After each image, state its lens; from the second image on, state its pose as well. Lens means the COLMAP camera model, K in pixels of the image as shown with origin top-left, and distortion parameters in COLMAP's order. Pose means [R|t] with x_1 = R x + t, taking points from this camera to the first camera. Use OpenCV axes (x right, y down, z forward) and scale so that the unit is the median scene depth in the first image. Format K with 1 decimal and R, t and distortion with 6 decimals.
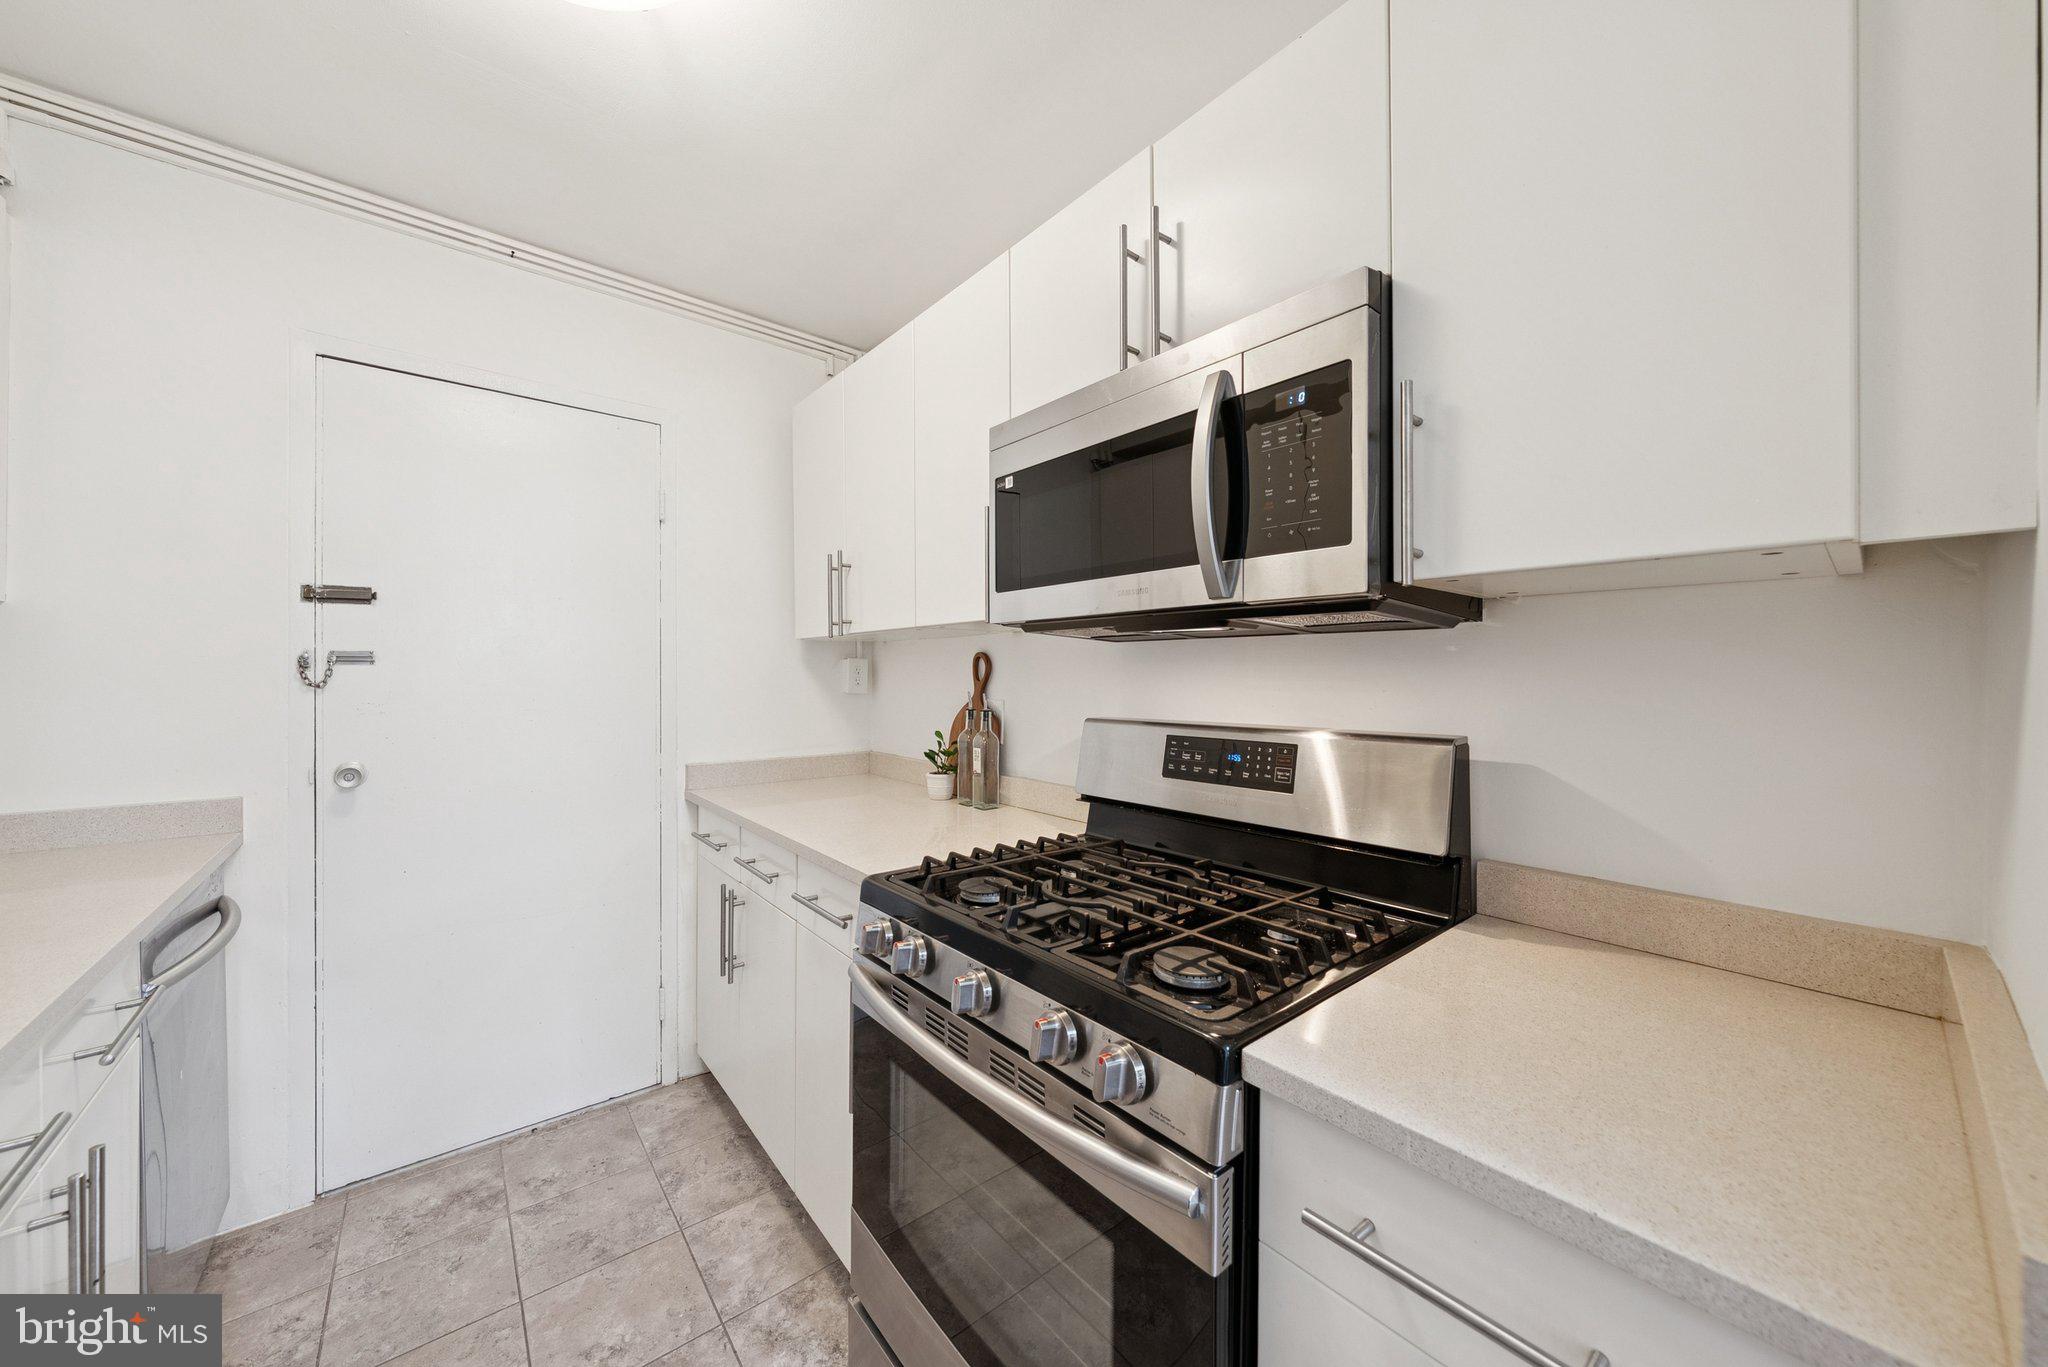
lens RADIAL K [[690.3, 0, 1030.1], [0, 690.3, 665.6], [0, 0, 1]] dist [0.000635, 0.000008]
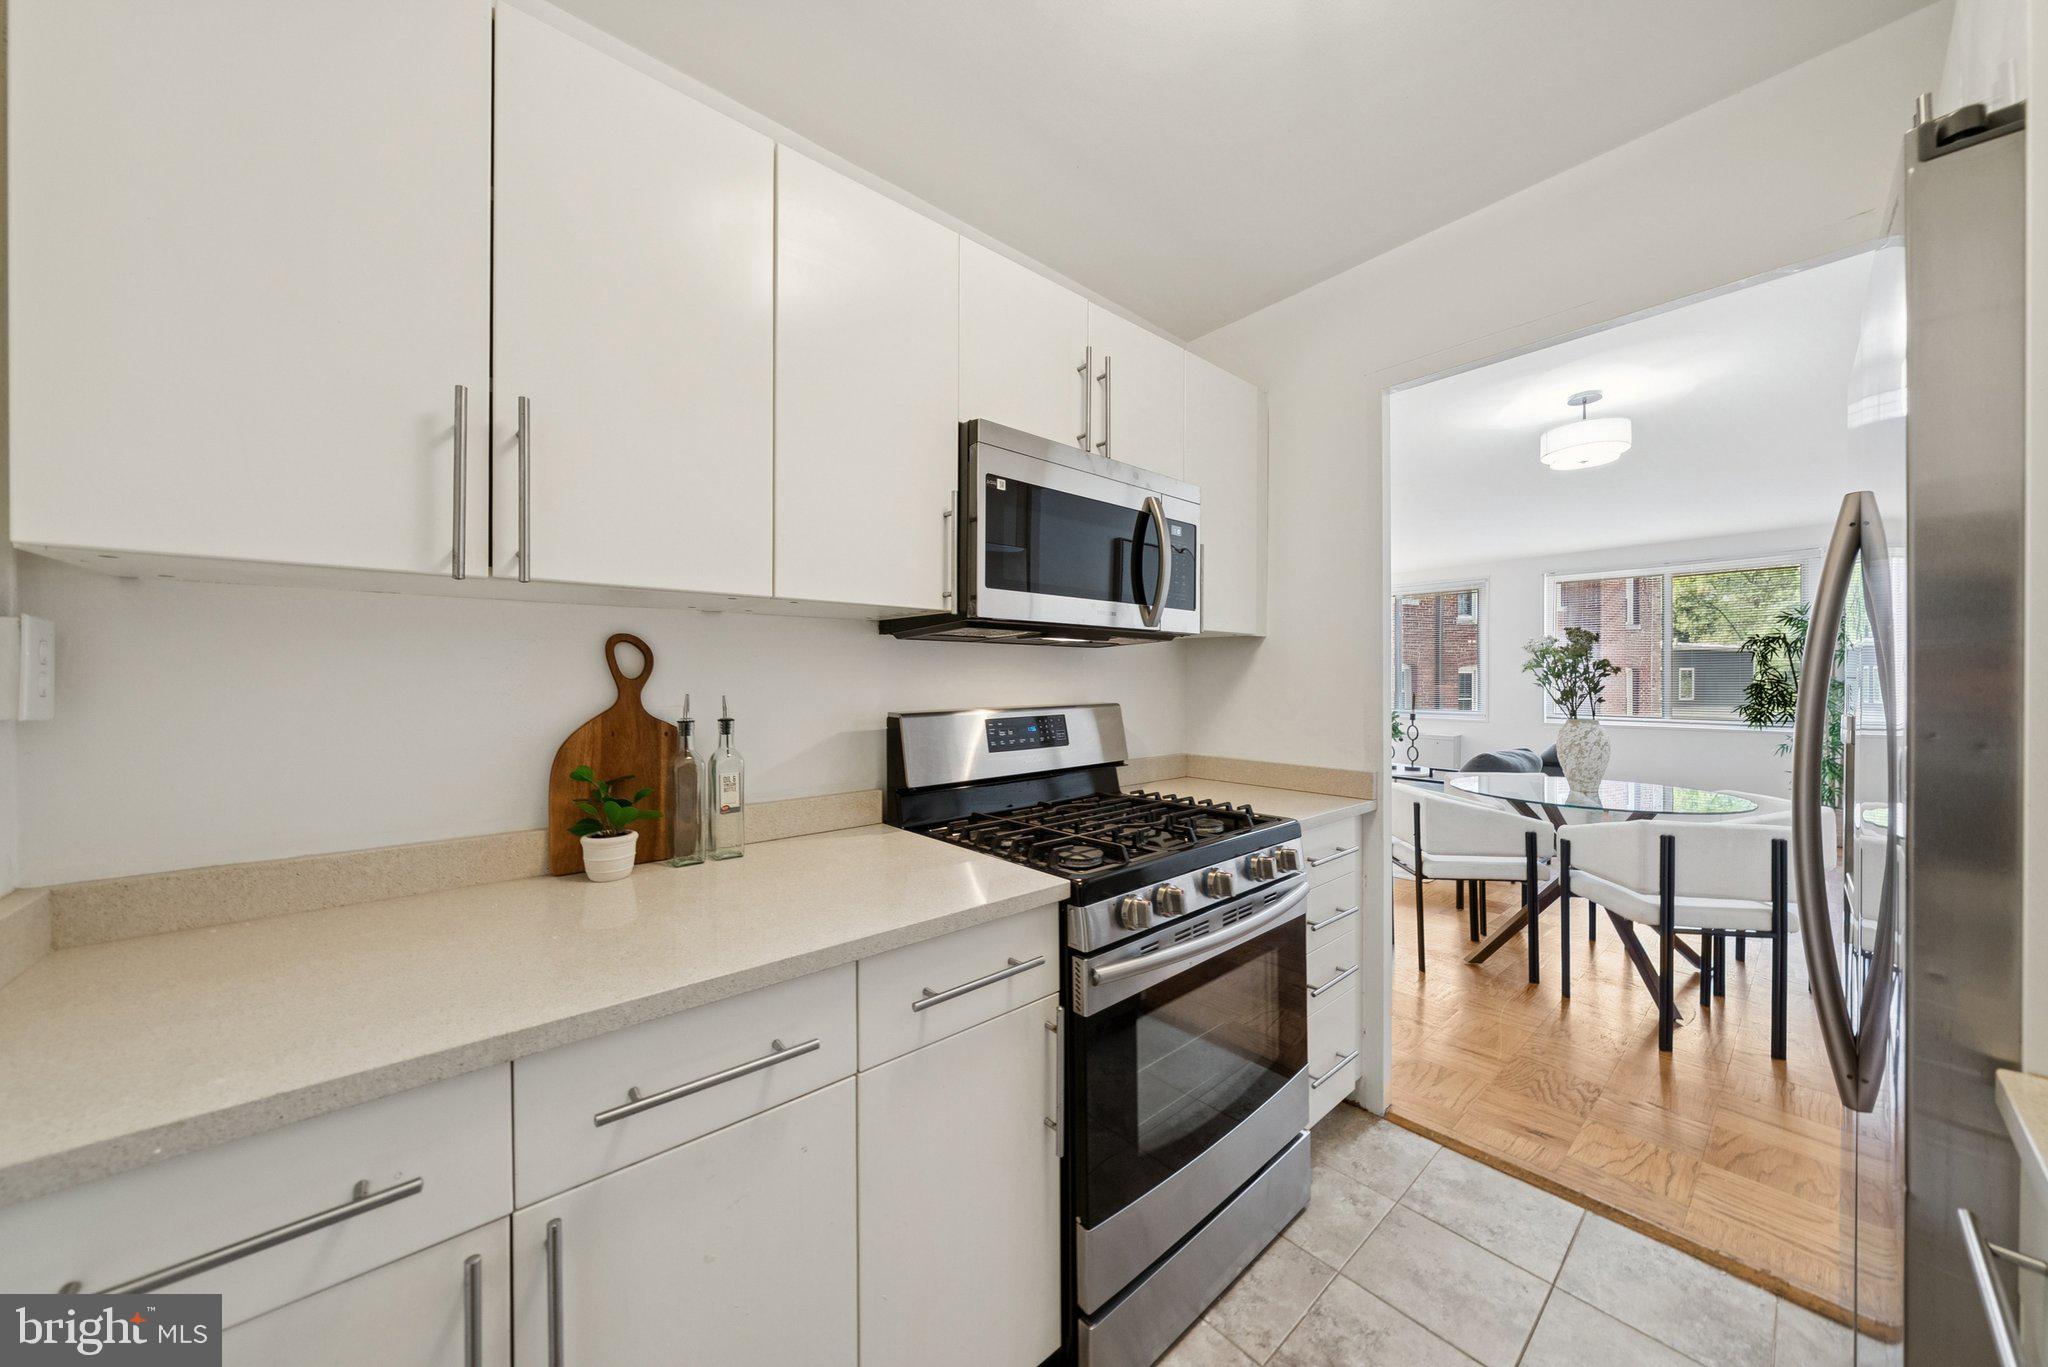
lens RADIAL K [[699.8, 0, 1014.7], [0, 699.8, 683.6], [0, 0, 1]] dist [-0.000436, -0.000067]
pose [[0.005587, 0.003730, 0.999977, -1.102435], [-0.005484, 0.999978, -0.003700, 0.042159], [-0.999969, -0.005463, 0.005607, 0.976432]]
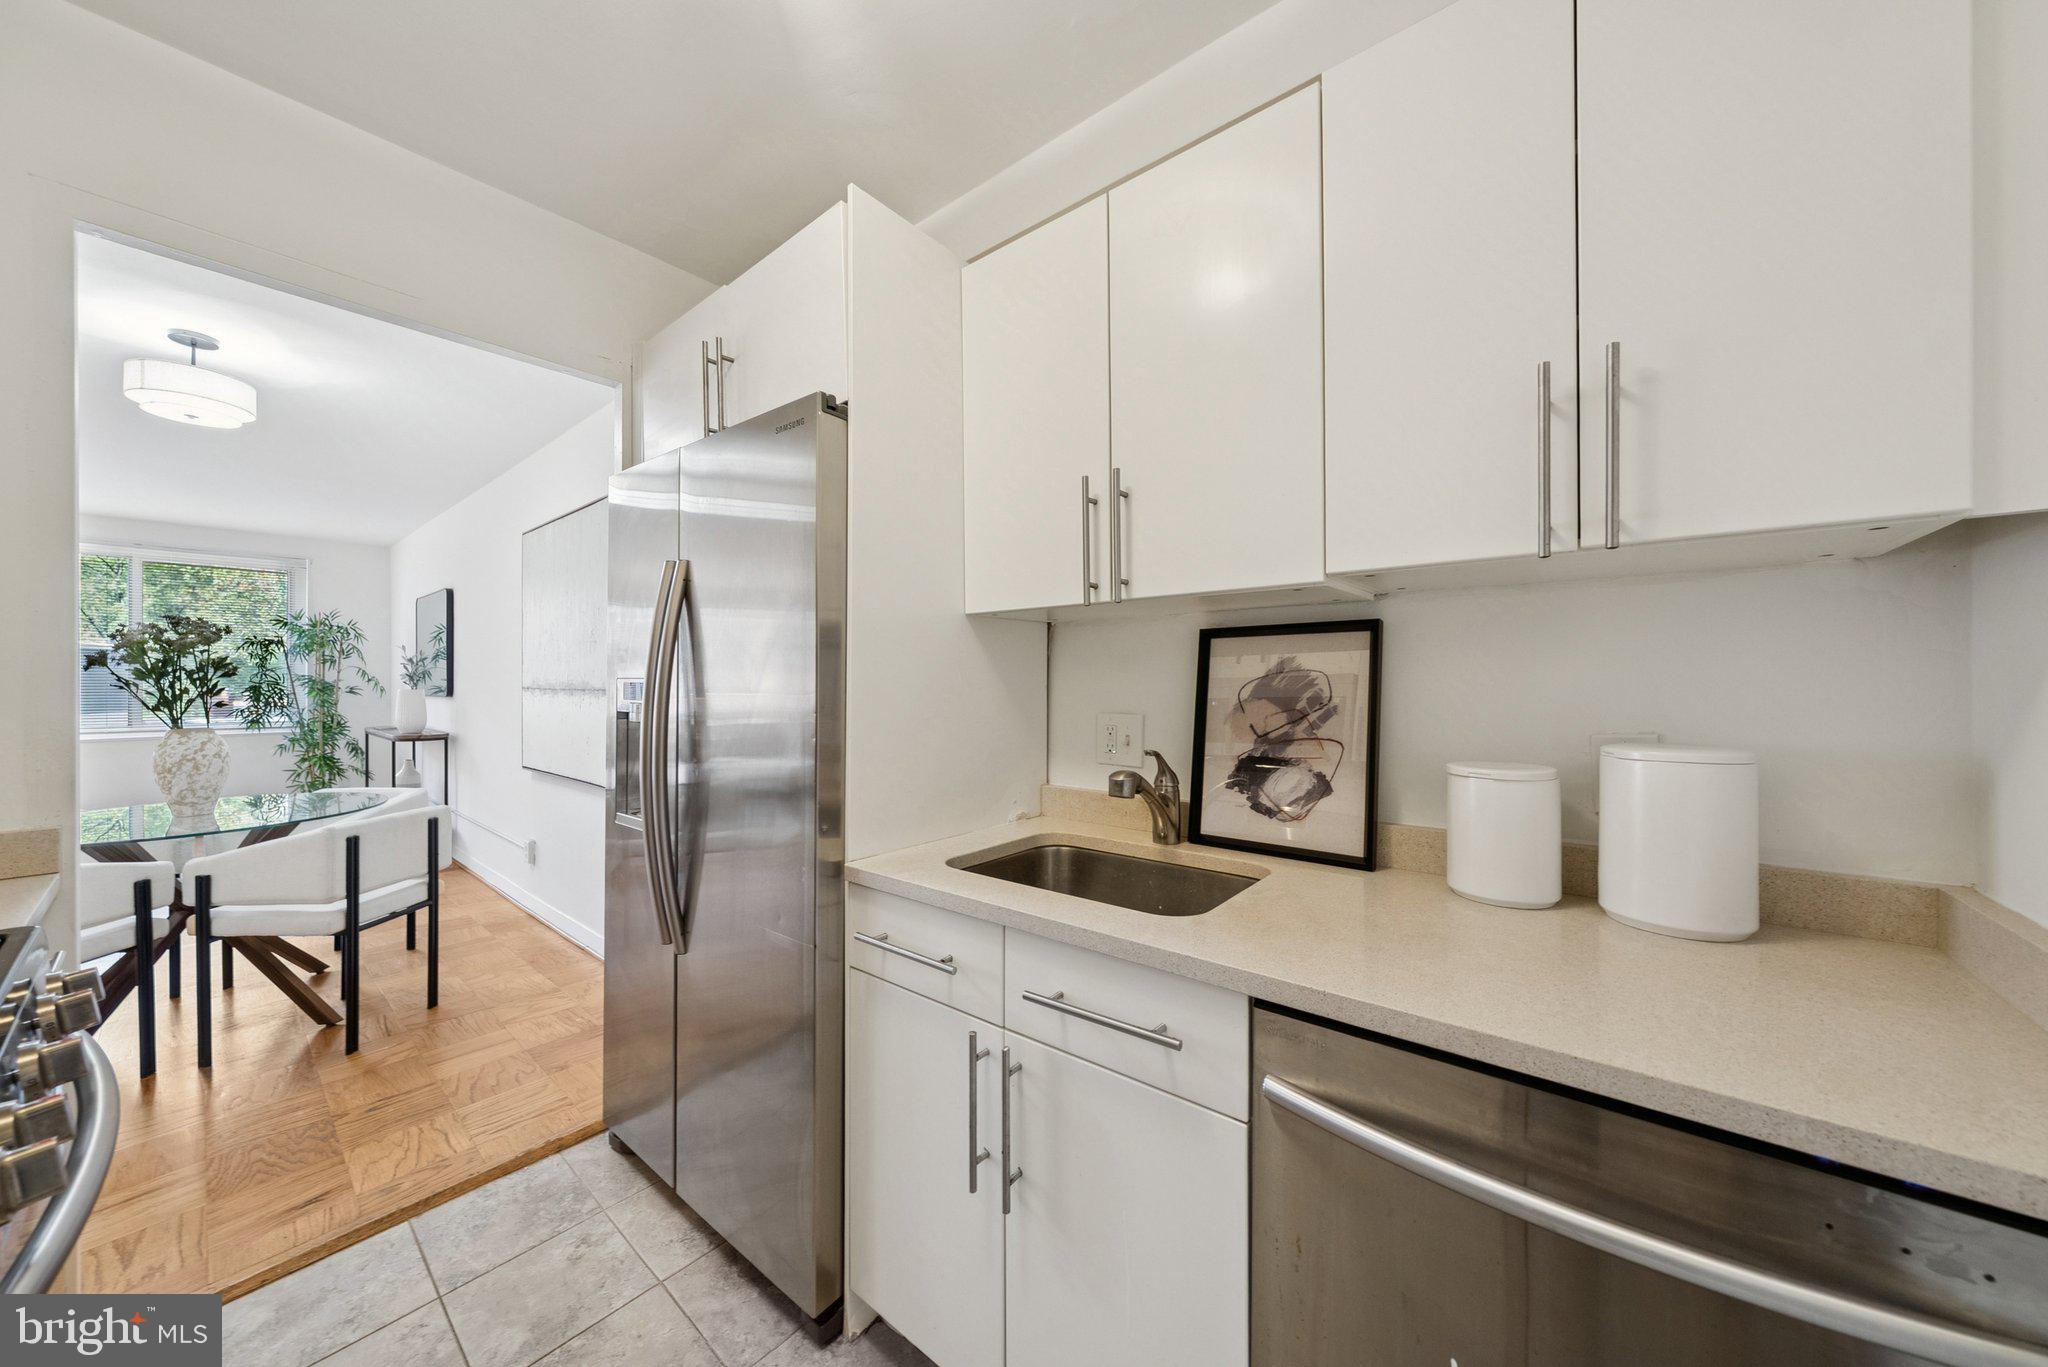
lens RADIAL K [[699.8, 0, 1014.7], [0, 699.8, 683.6], [0, 0, 1]] dist [-0.000436, -0.000067]
pose [[-0.986986, 0.008535, -0.160580, -0.914625], [0.009103, 0.999955, -0.002800, 0.043212], [0.160549, -0.004225, -0.987019, 1.148895]]
